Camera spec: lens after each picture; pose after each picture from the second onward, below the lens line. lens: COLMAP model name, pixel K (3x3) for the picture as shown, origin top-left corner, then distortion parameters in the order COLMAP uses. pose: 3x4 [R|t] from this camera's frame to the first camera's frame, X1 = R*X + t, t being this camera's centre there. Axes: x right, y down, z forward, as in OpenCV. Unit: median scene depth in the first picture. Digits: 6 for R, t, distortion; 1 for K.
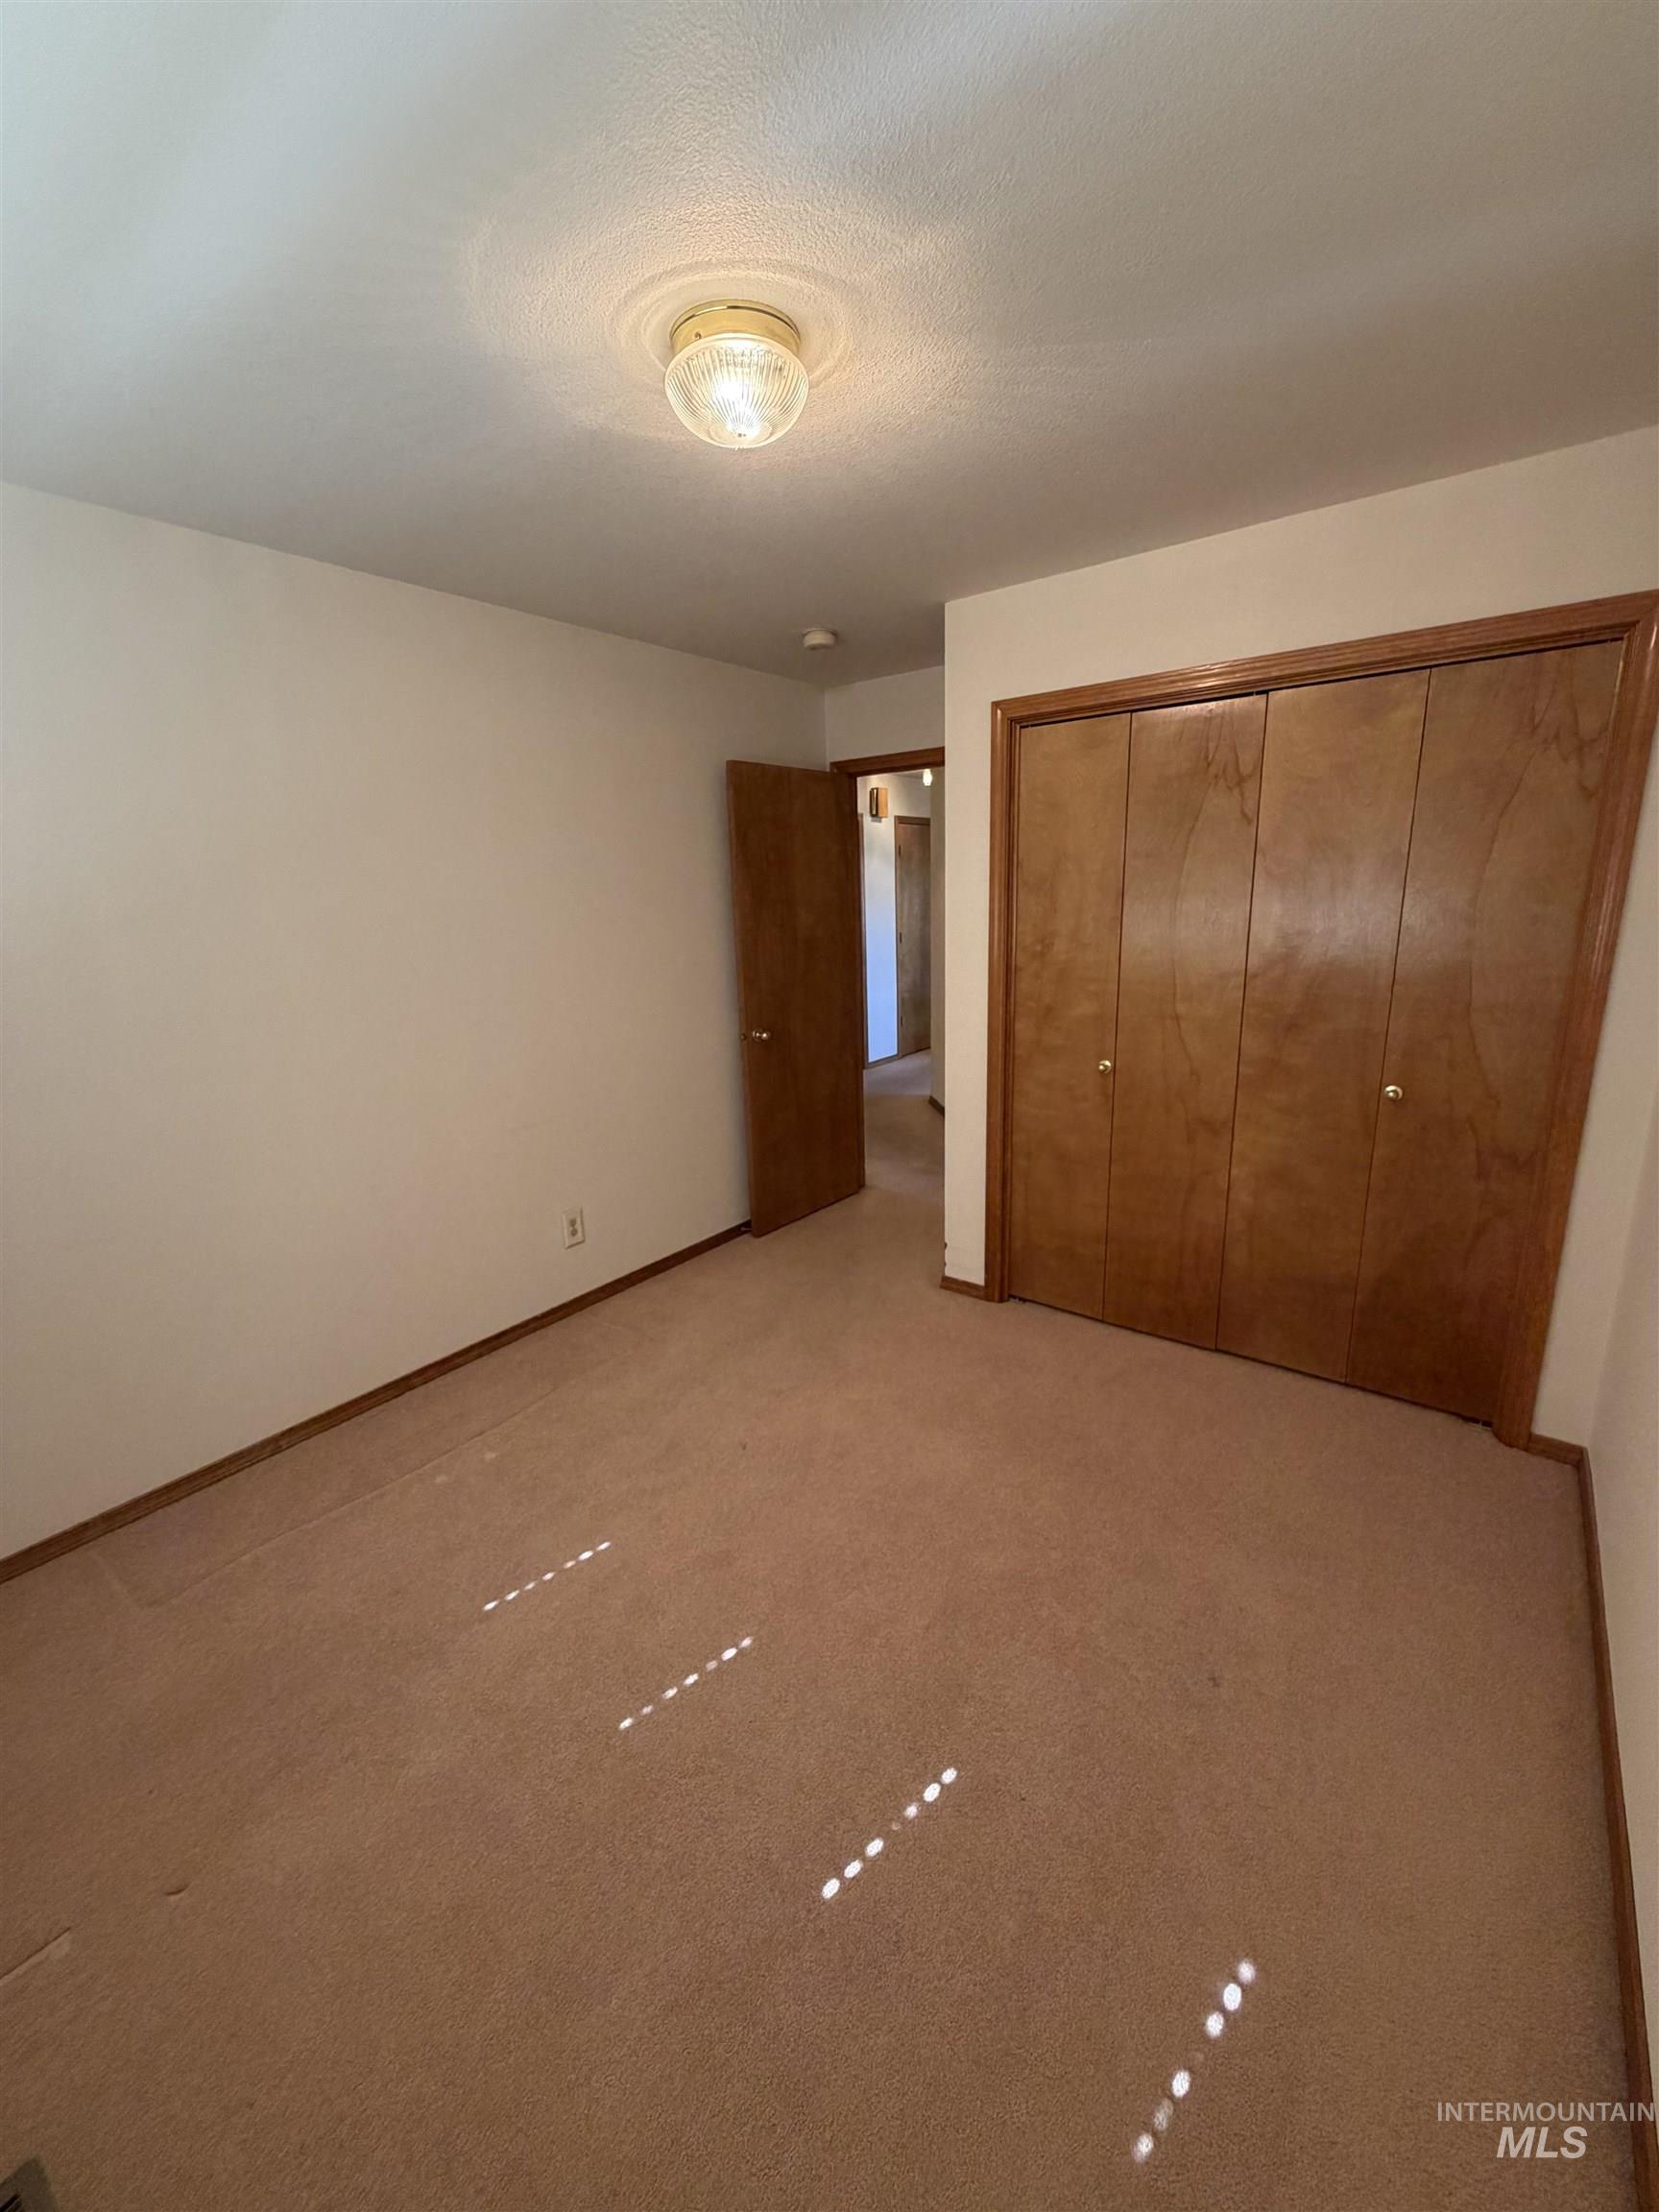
lens RADIAL K [[887.5, 0, 825.8], [0, 887.5, 1099.1], [0, 0, 1]] dist [0.001013, 0.000061]
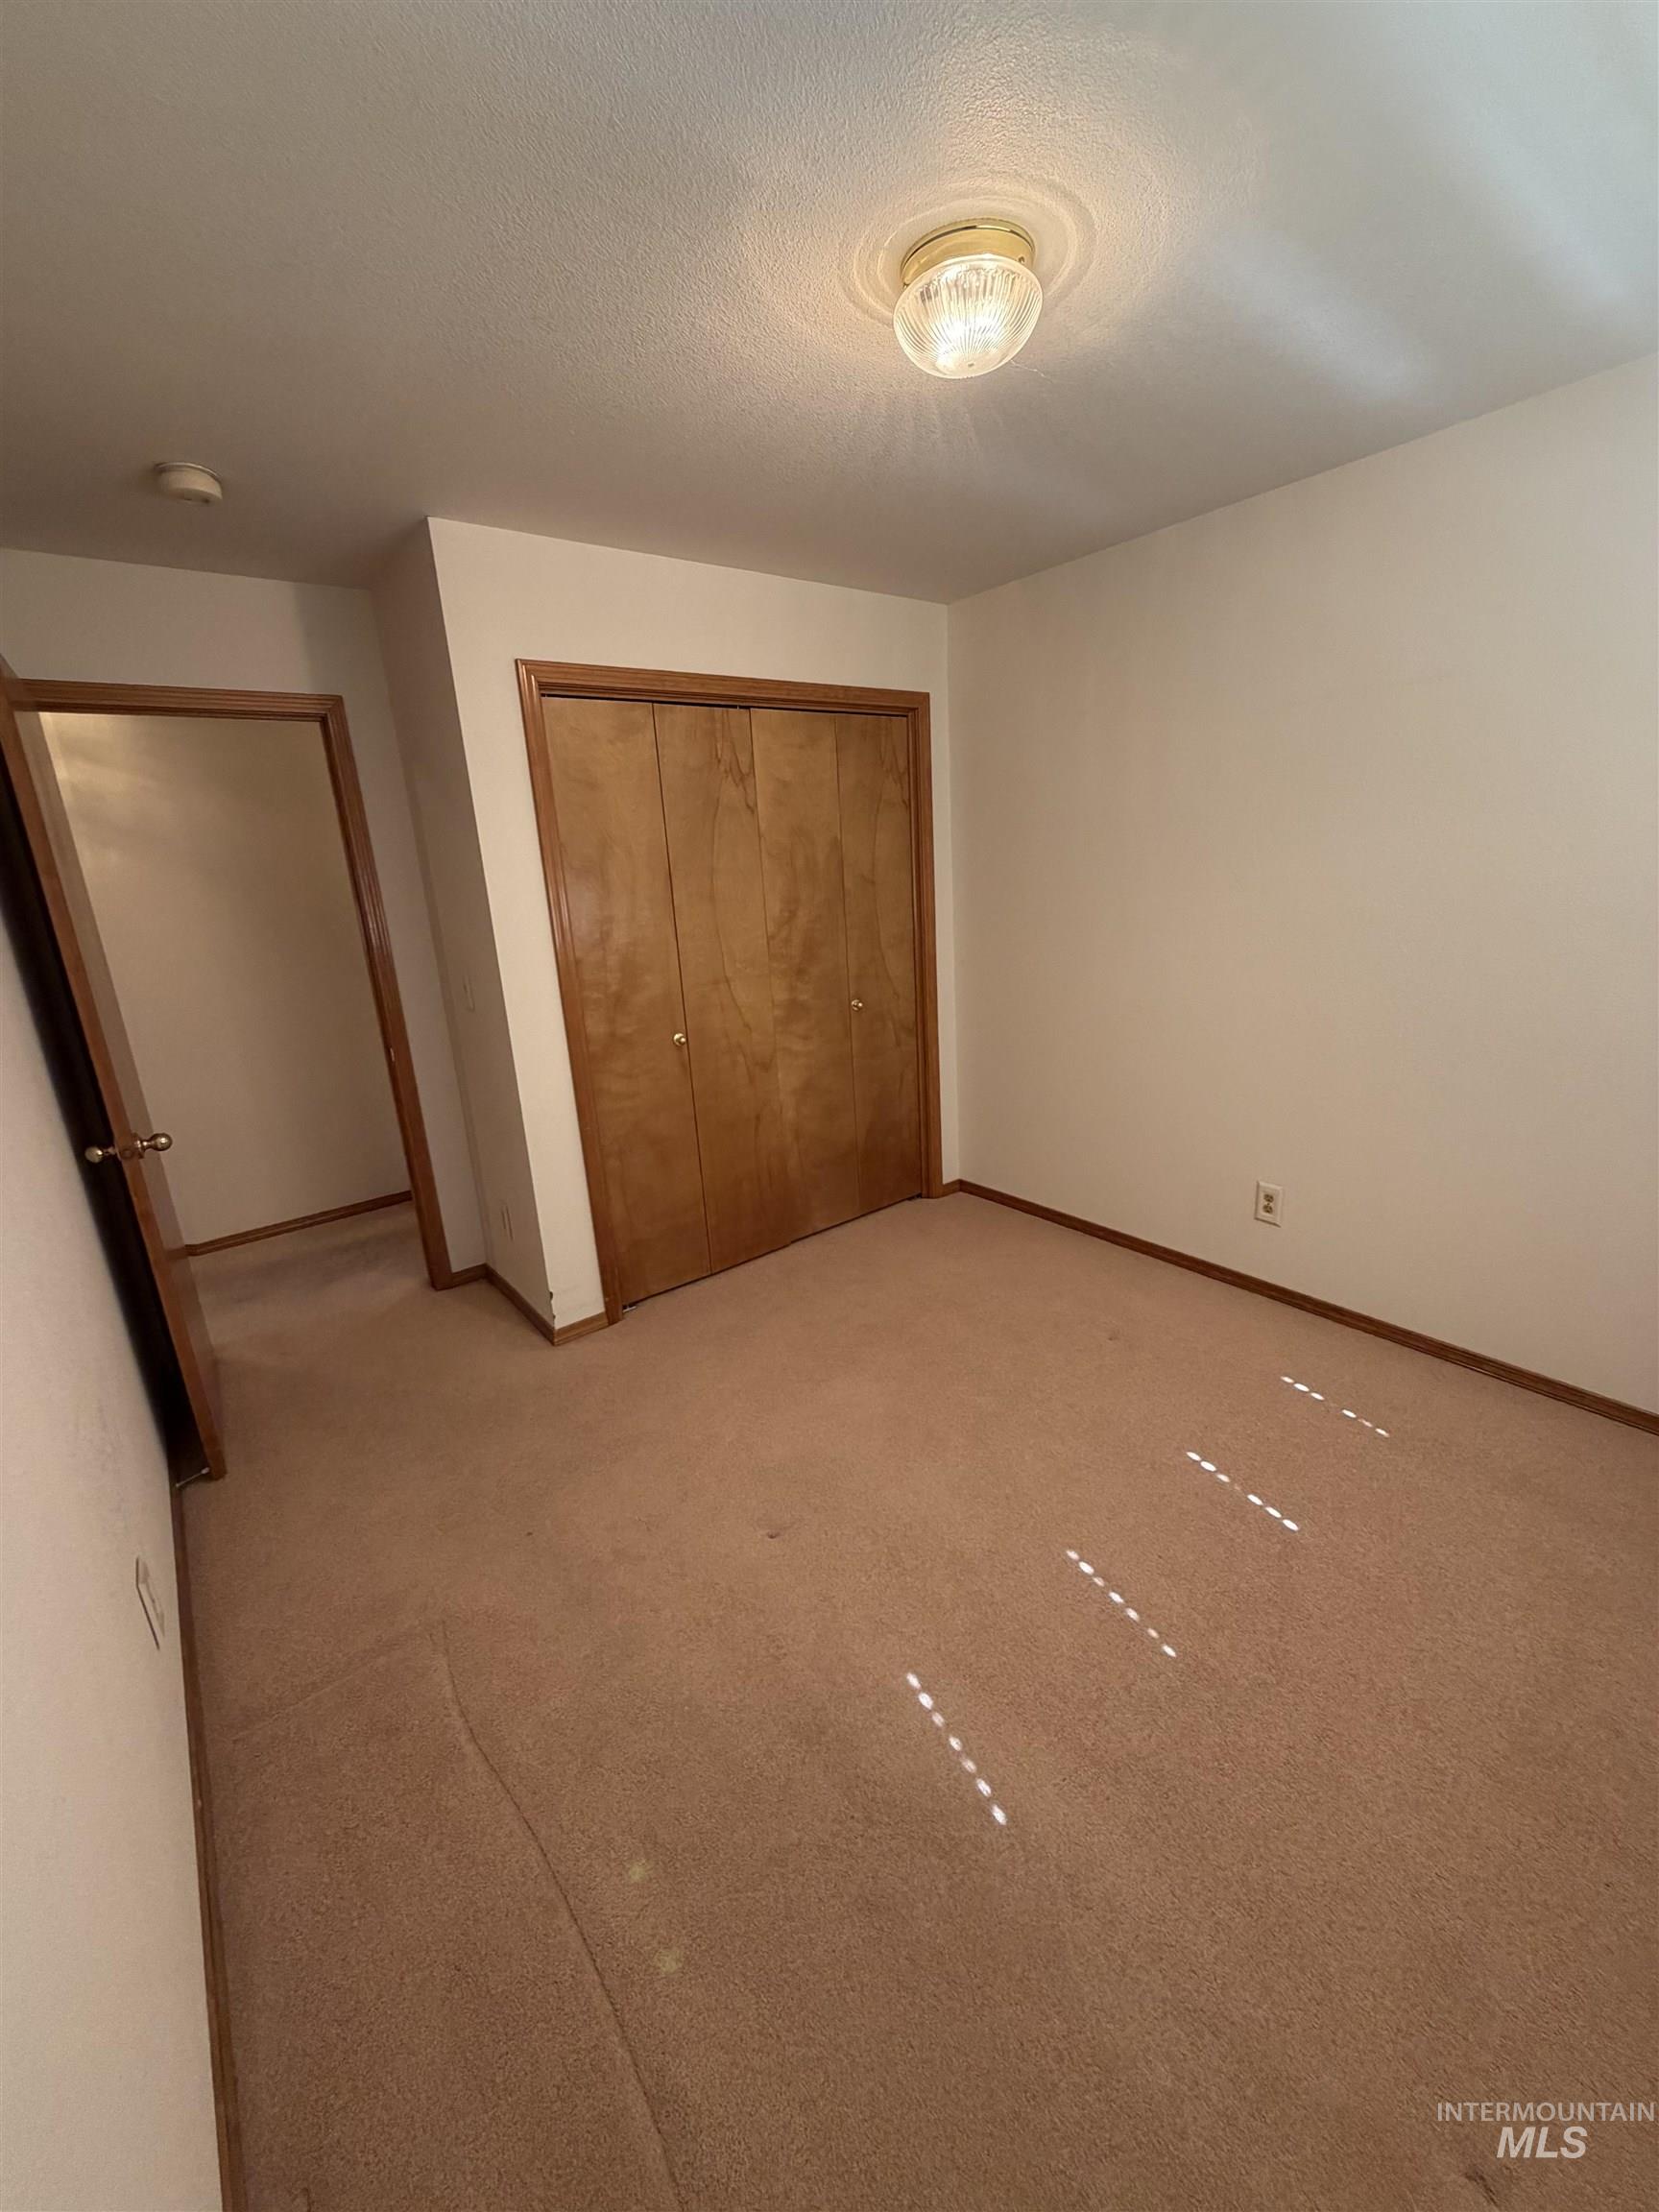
lens RADIAL K [[884.0, 0, 829.5], [0, 884.0, 1106.0], [0, 0, 1]] dist [-0.012205, -0.000006]
pose [[0.241896, -0.249396, 0.937704, -0.691952], [0.269534, 0.945641, 0.181976, -0.113103], [-0.932115, 0.208724, 0.295968, 0.580014]]
